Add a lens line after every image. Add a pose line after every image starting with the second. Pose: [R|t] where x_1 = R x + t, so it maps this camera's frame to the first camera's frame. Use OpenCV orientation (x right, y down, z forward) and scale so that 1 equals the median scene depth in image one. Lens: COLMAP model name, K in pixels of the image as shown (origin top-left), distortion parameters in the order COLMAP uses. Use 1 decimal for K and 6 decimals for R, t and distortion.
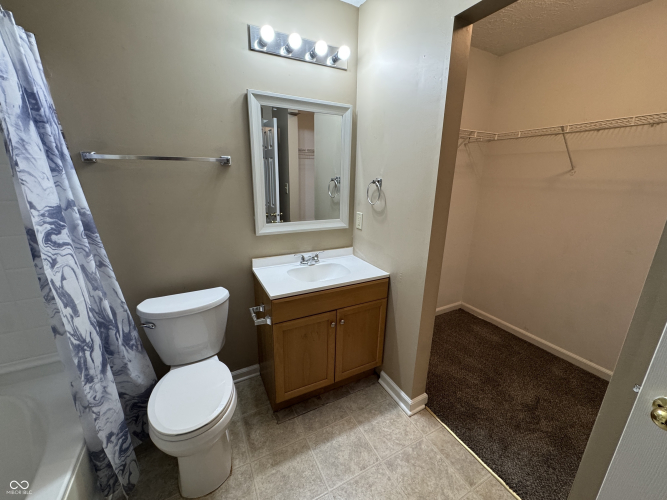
lens RADIAL K [[264.9, 0, 333.0], [0, 264.9, 249.7], [0, 0, 1]] dist [-0.003055, 0.000011]
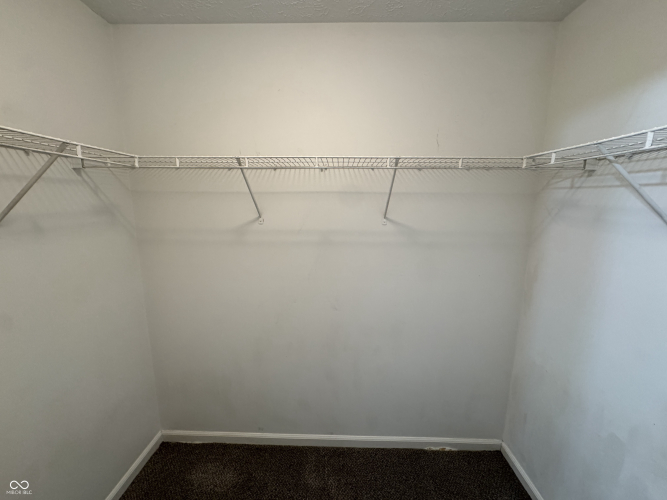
lens RADIAL K [[264.9, 0, 333.5], [0, 264.9, 249.2], [0, 0, 1]] dist [-0.003055, 0.000011]
pose [[0.481315, -0.159728, 0.861872, 0.346920], [0.241300, 0.969411, 0.044903, -0.199103], [-0.842680, 0.186357, 0.505135, 0.463215]]
